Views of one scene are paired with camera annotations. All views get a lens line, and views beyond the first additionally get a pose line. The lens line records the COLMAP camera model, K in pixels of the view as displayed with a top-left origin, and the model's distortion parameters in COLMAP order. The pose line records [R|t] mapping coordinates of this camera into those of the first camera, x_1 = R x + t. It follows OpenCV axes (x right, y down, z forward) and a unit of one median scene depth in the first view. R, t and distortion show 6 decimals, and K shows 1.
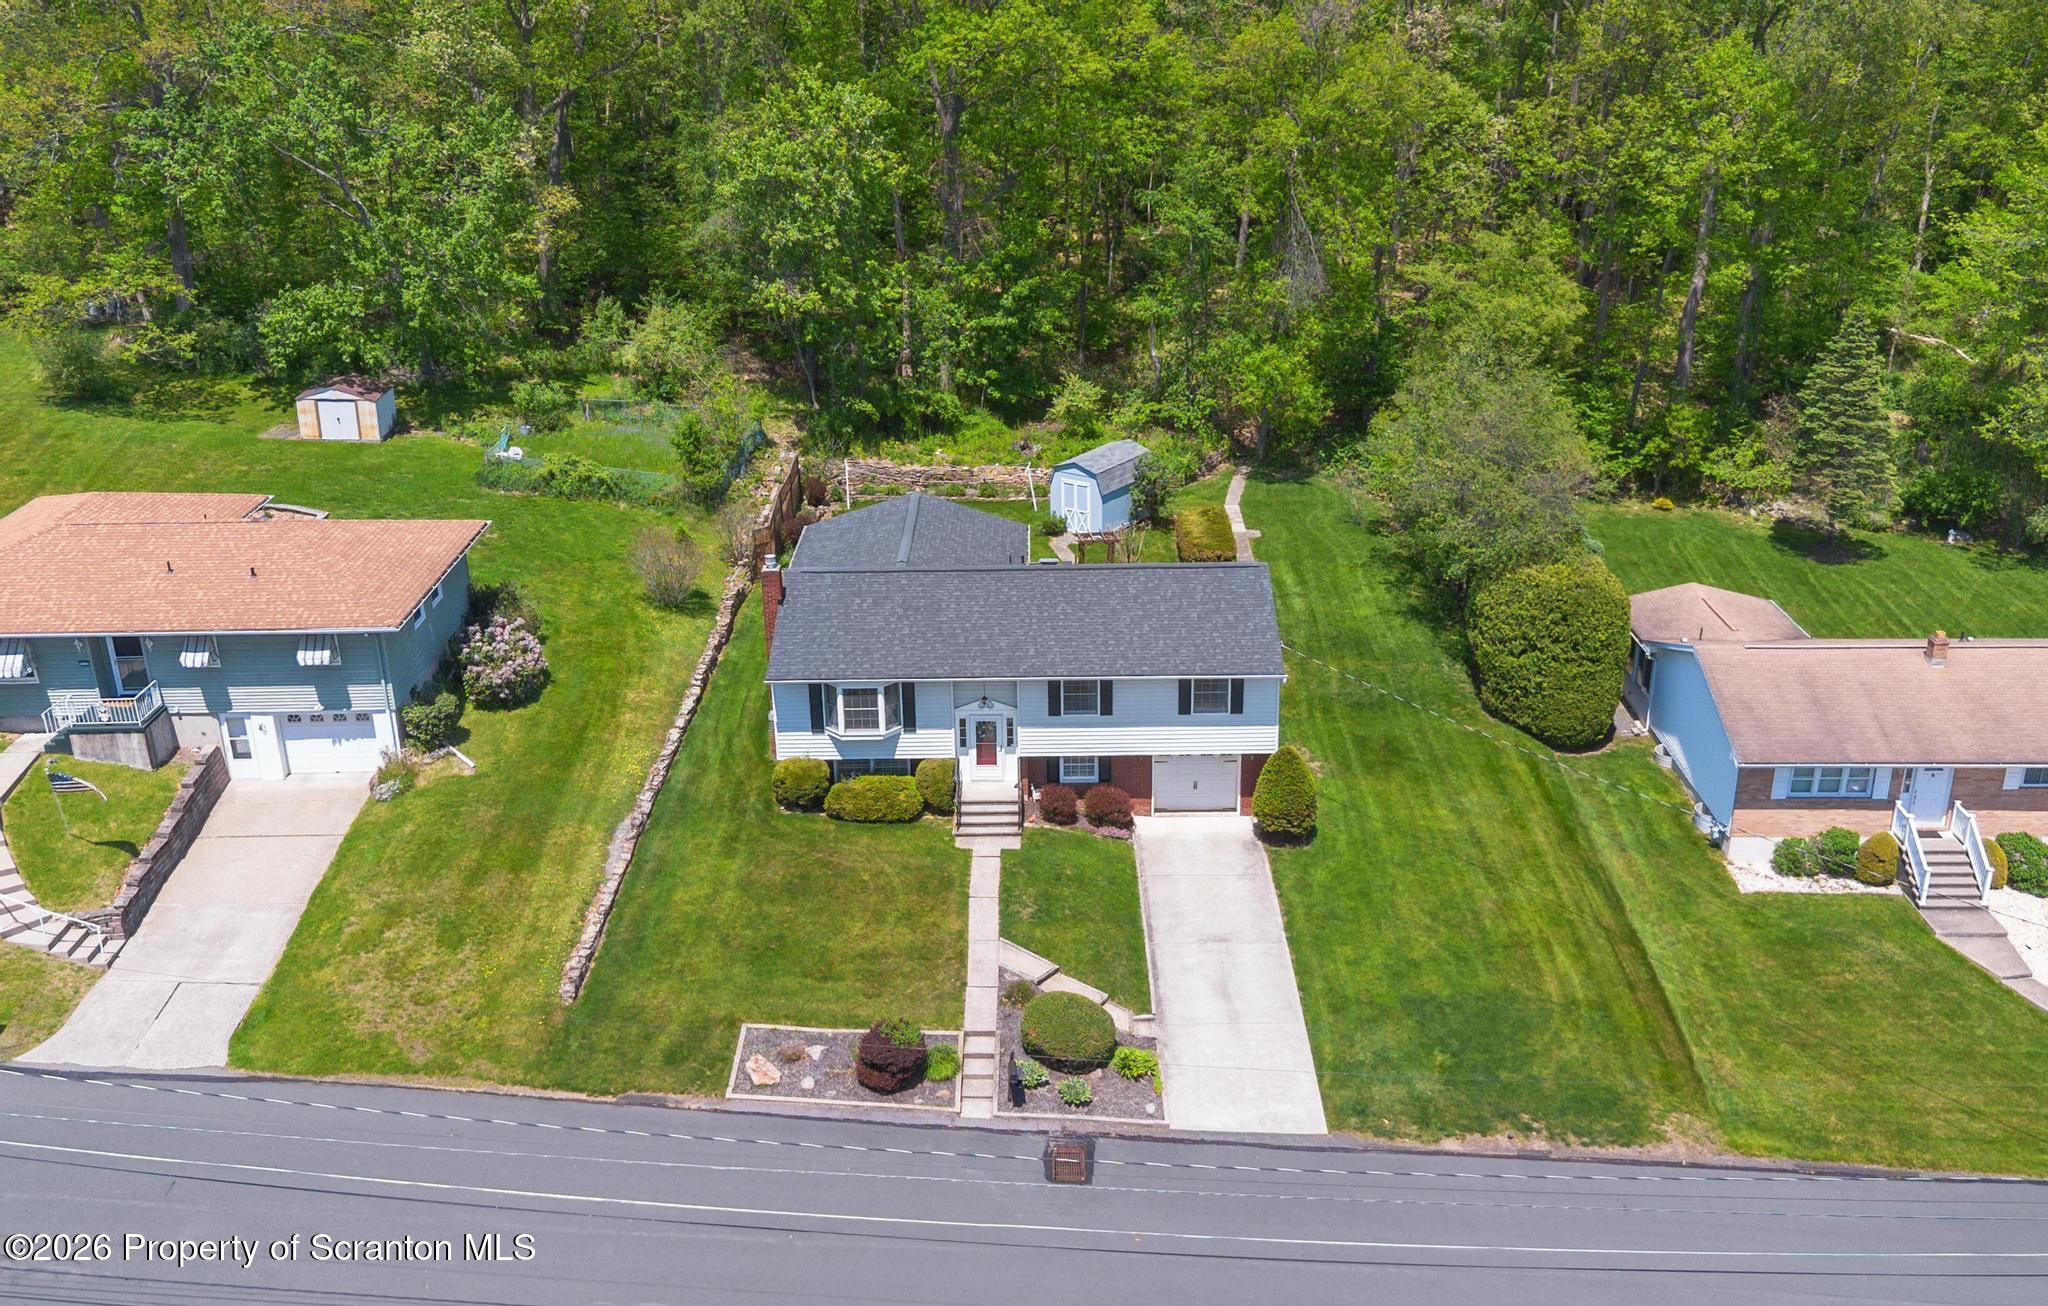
lens RADIAL K [[1954.1, 0, 1023.3], [0, 1954.1, 547.2], [0, 0, 1]] dist [0.077317, -0.115598]
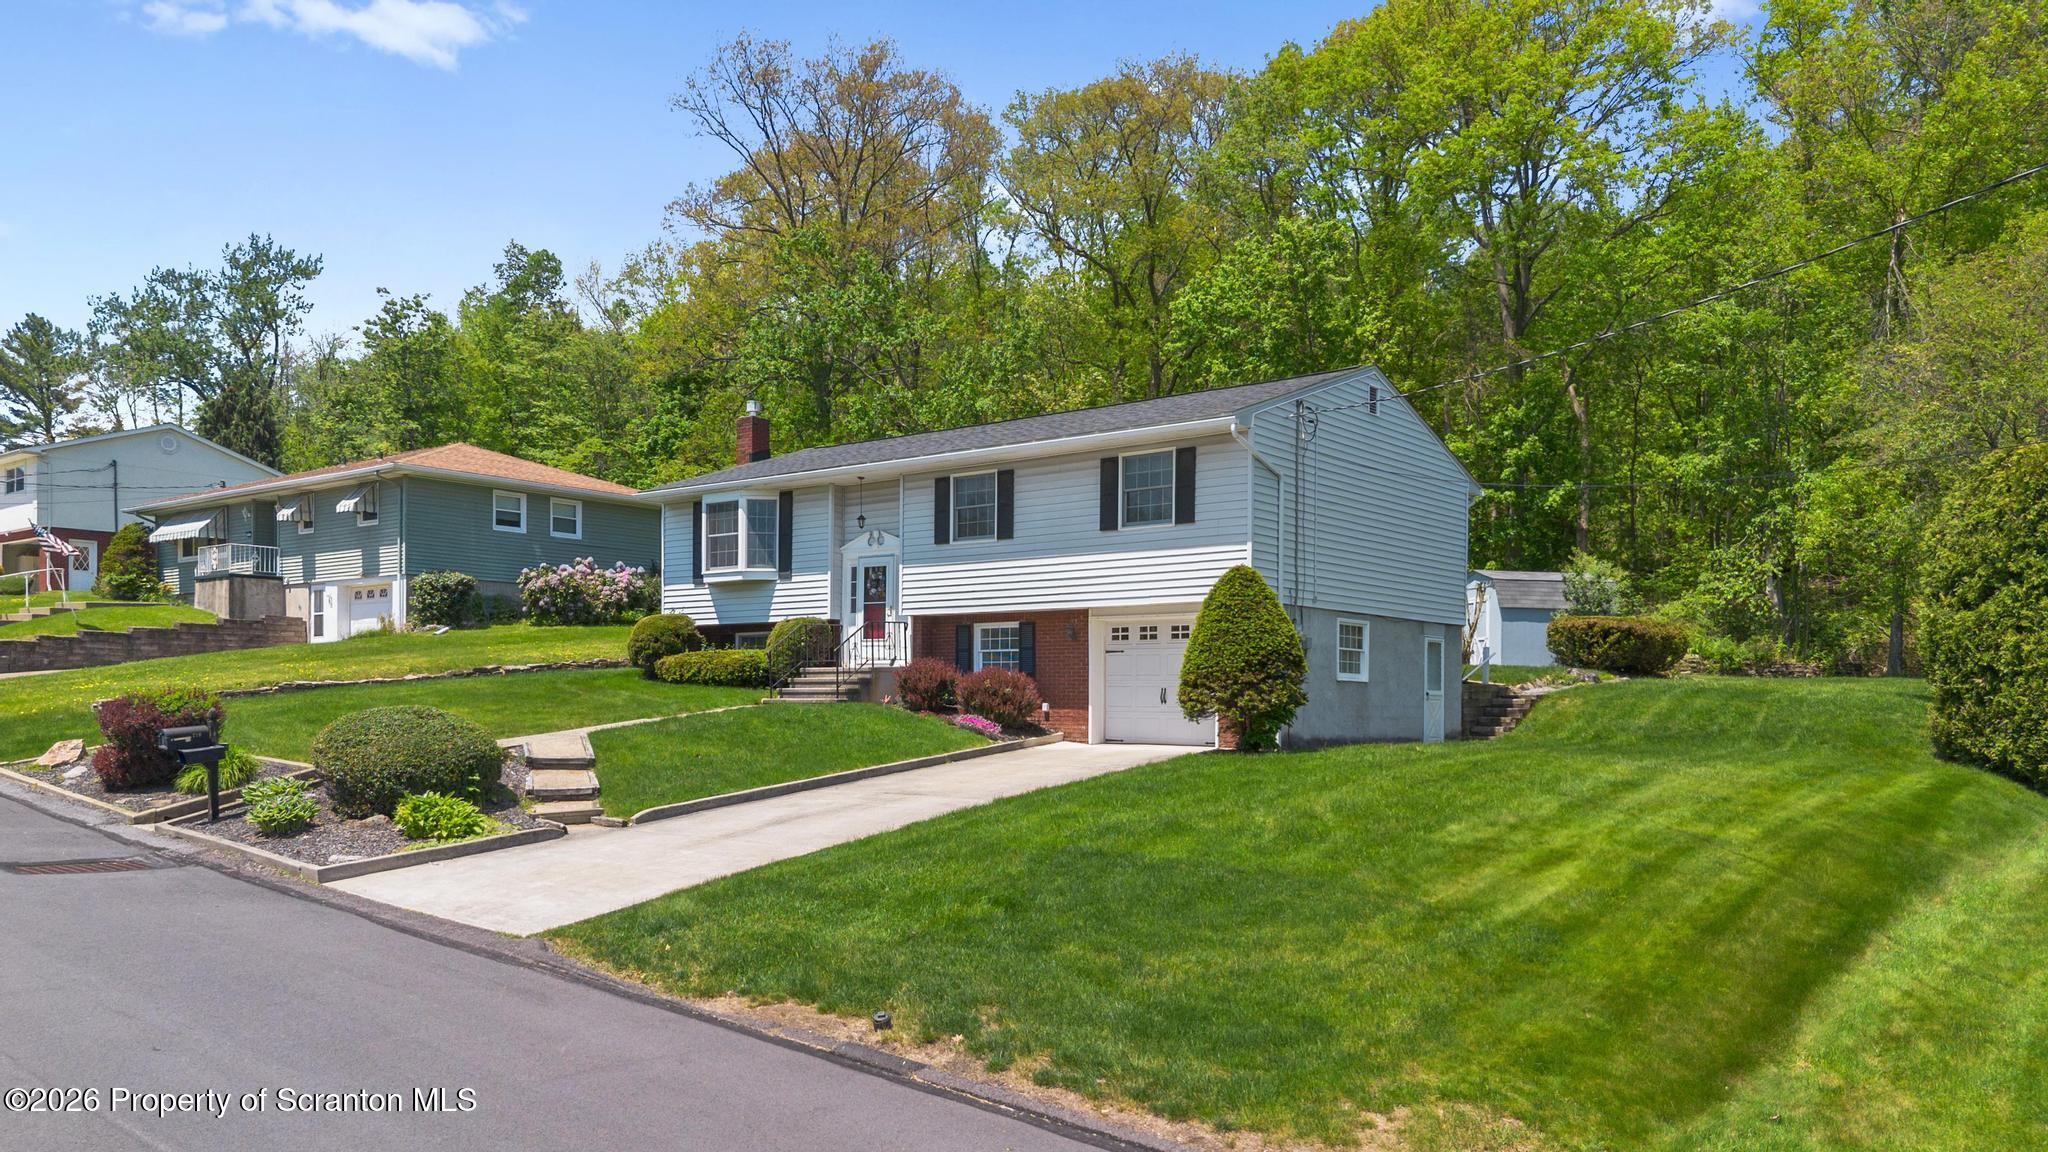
lens RADIAL K [[1516.8, 0, 1002.3], [0, 1516.8, 686.5], [0, 0, 1]] dist [0.024130, -0.001253]
pose [[0.776070, 0.011557, -0.630540, 0.342447], [-0.220158, 0.941893, -0.253707, 0.250343], [0.590970, 0.335713, 0.733520, 0.664974]]
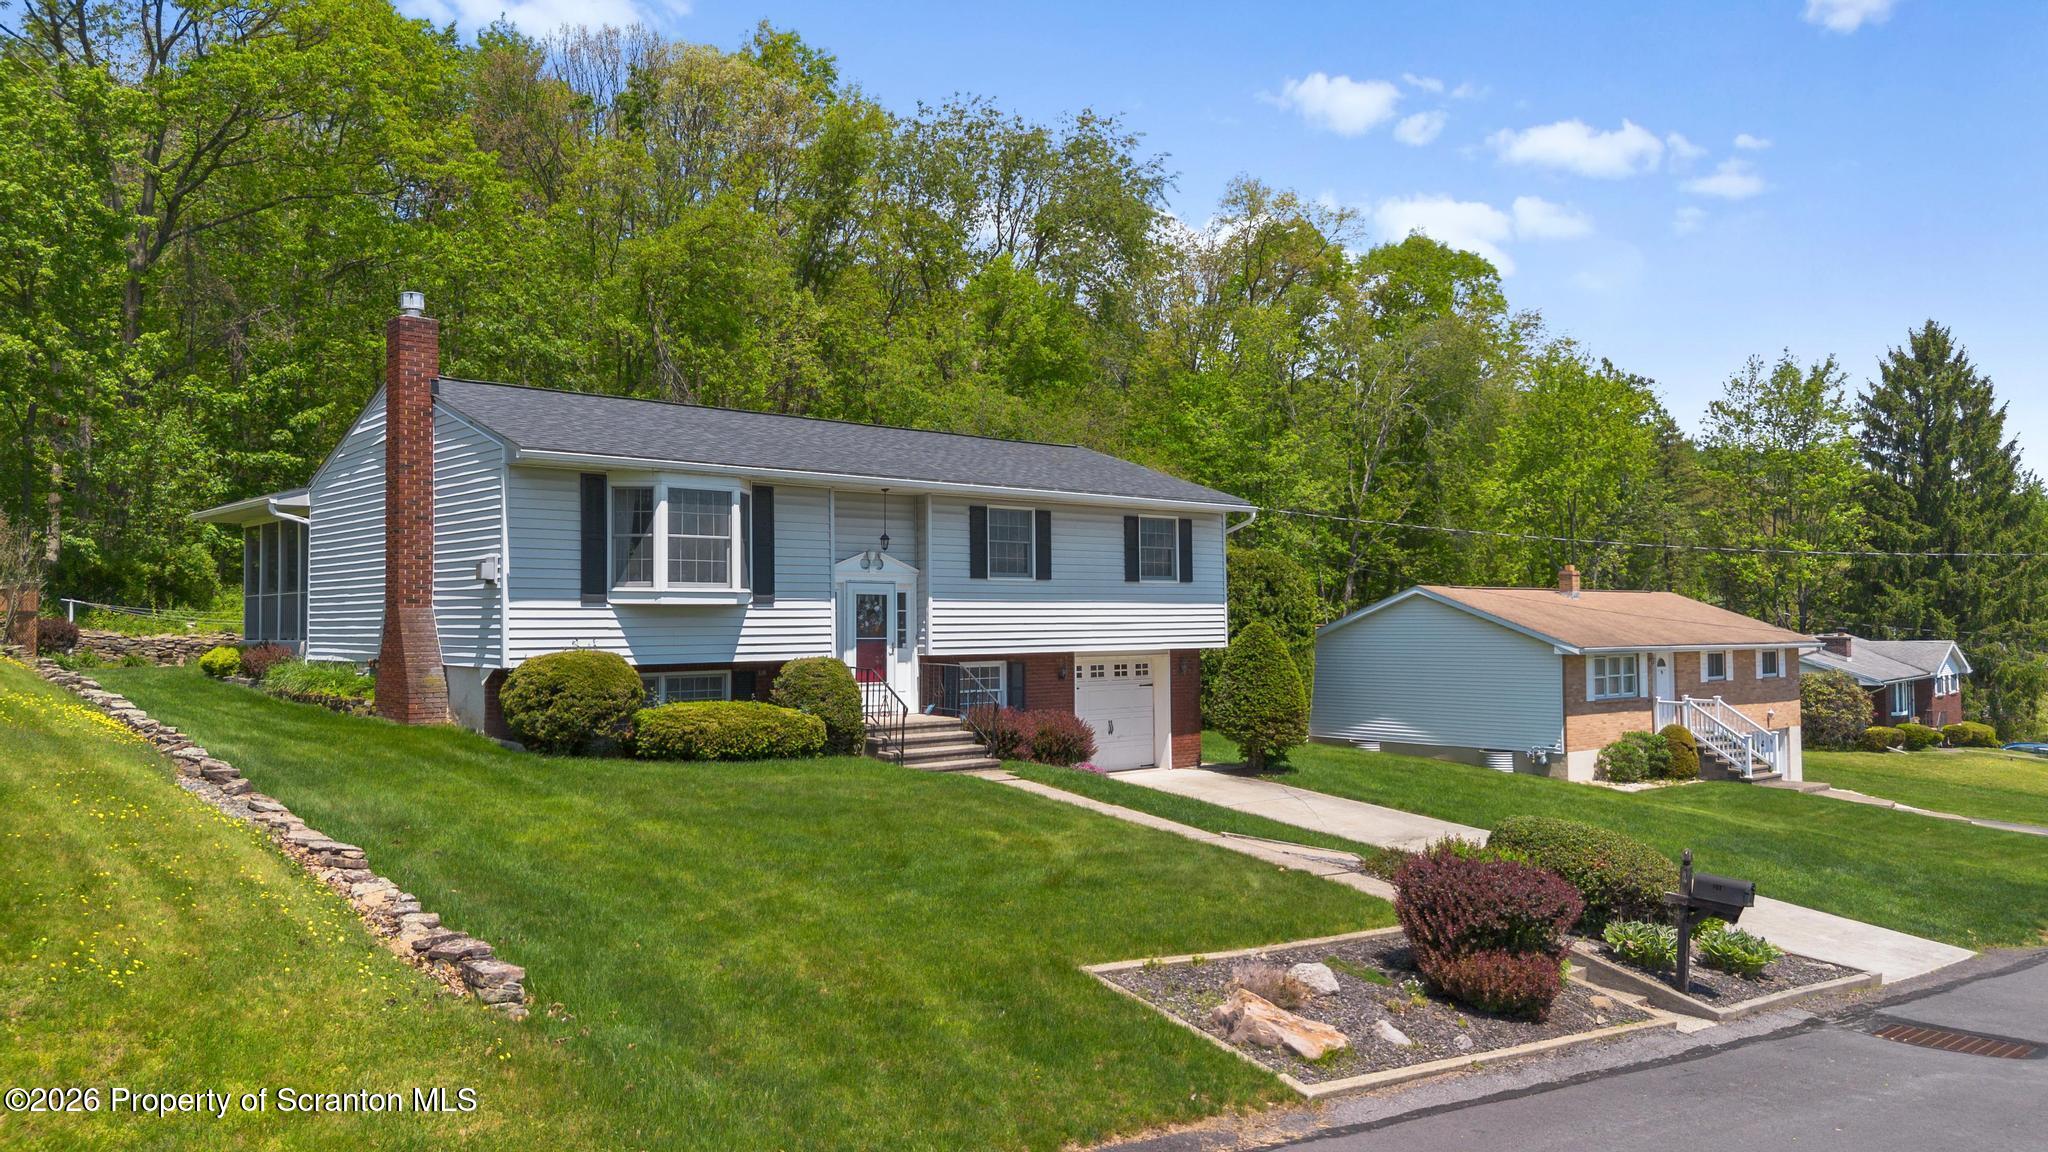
lens RADIAL K [[1432.2, 0, 992.2], [0, 1432.2, 574.1], [0, 0, 1]] dist [0.048223, -0.002168]
pose [[0.754189, 0.031101, 0.655920, -0.260560], [0.210366, 0.934790, -0.286207, 0.207872], [-0.622049, 0.353838, 0.698465, 0.698392]]
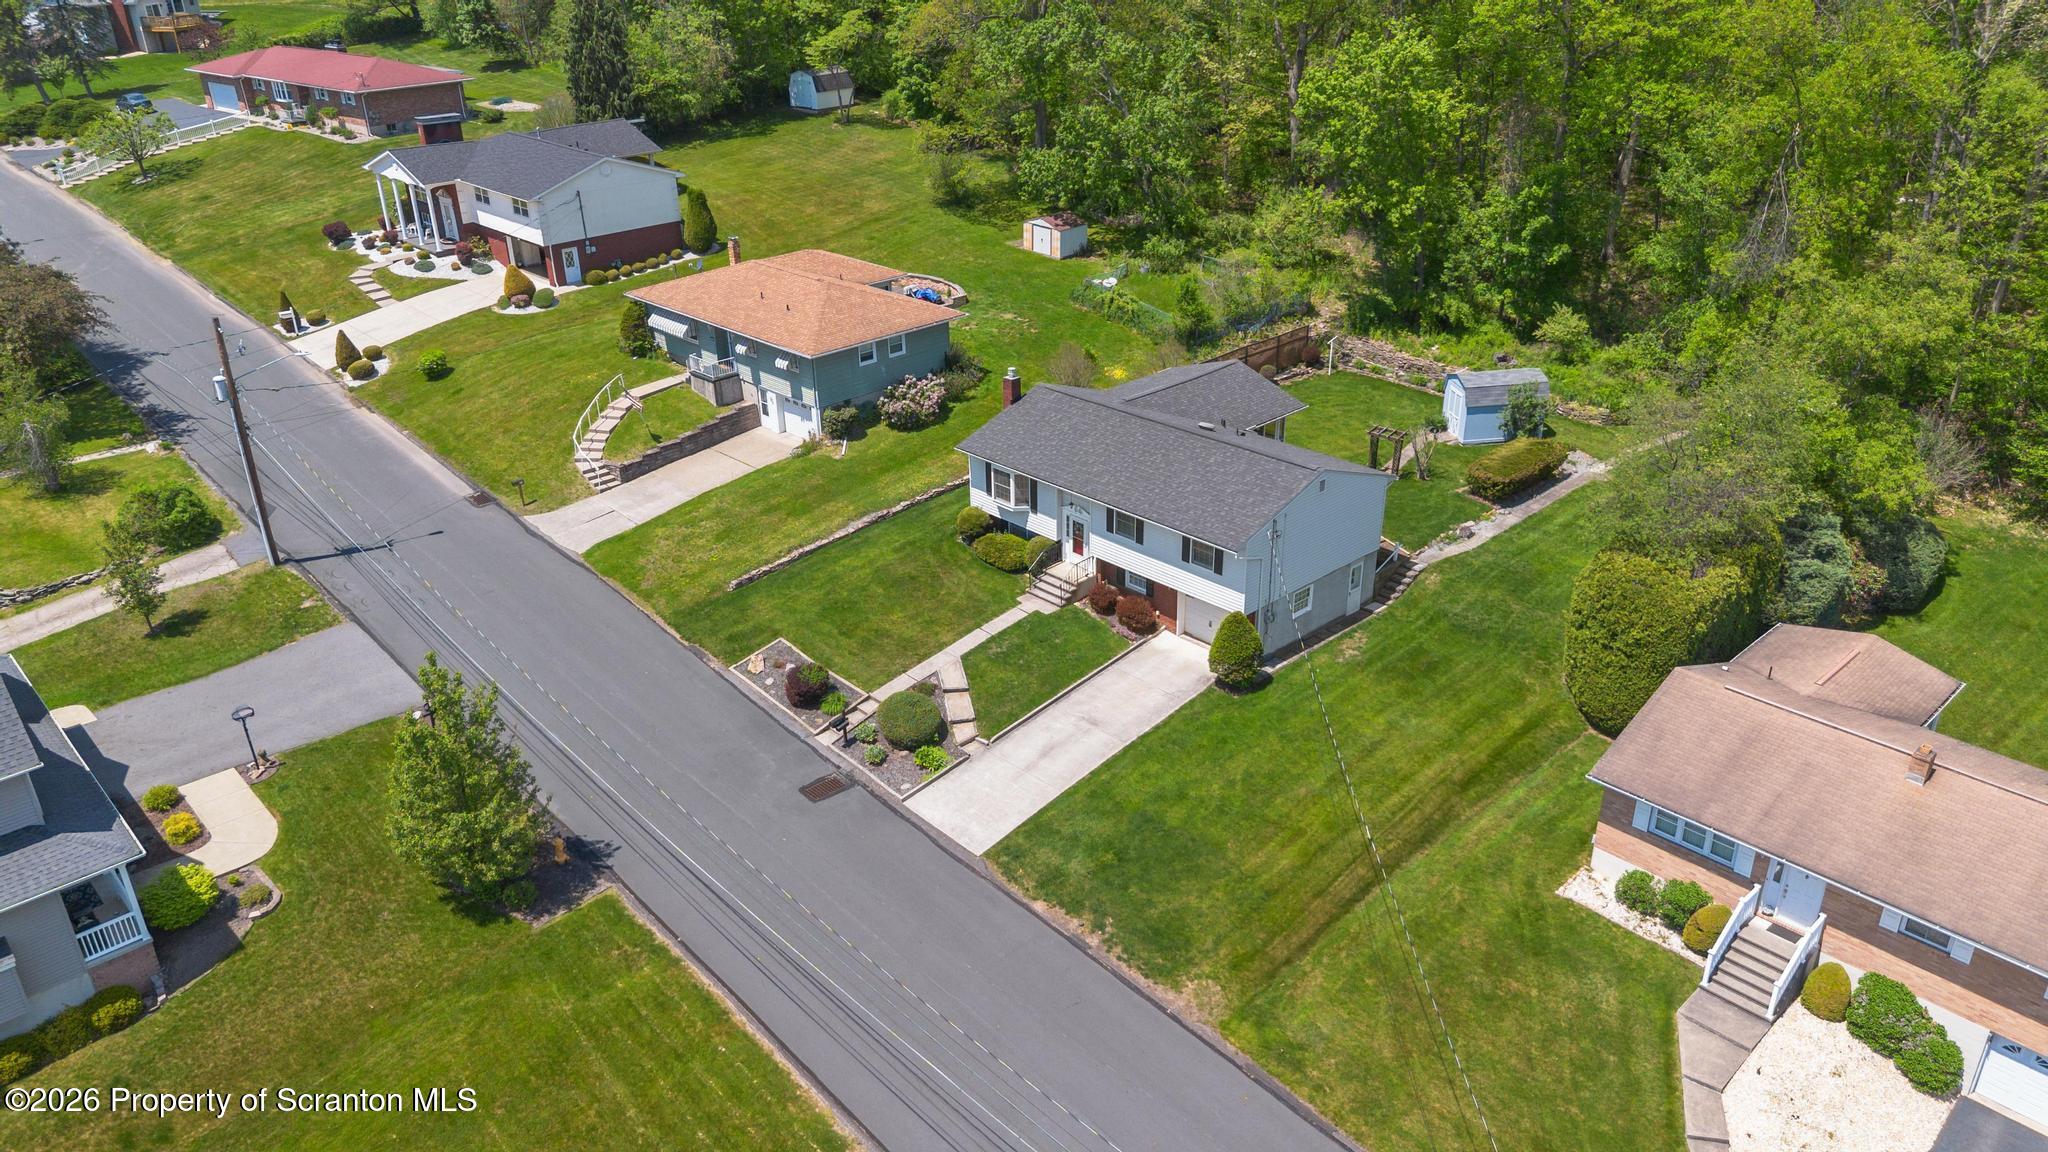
lens RADIAL K [[1432.2, 0, 992.2], [0, 1432.2, 574.1], [0, 0, 1]] dist [0.048223, -0.002168]
pose [[0.677559, 0.318023, -0.663156, 0.613530], [-0.218593, 0.948010, 0.231286, -0.093769], [0.702233, -0.011749, 0.711850, 0.252739]]
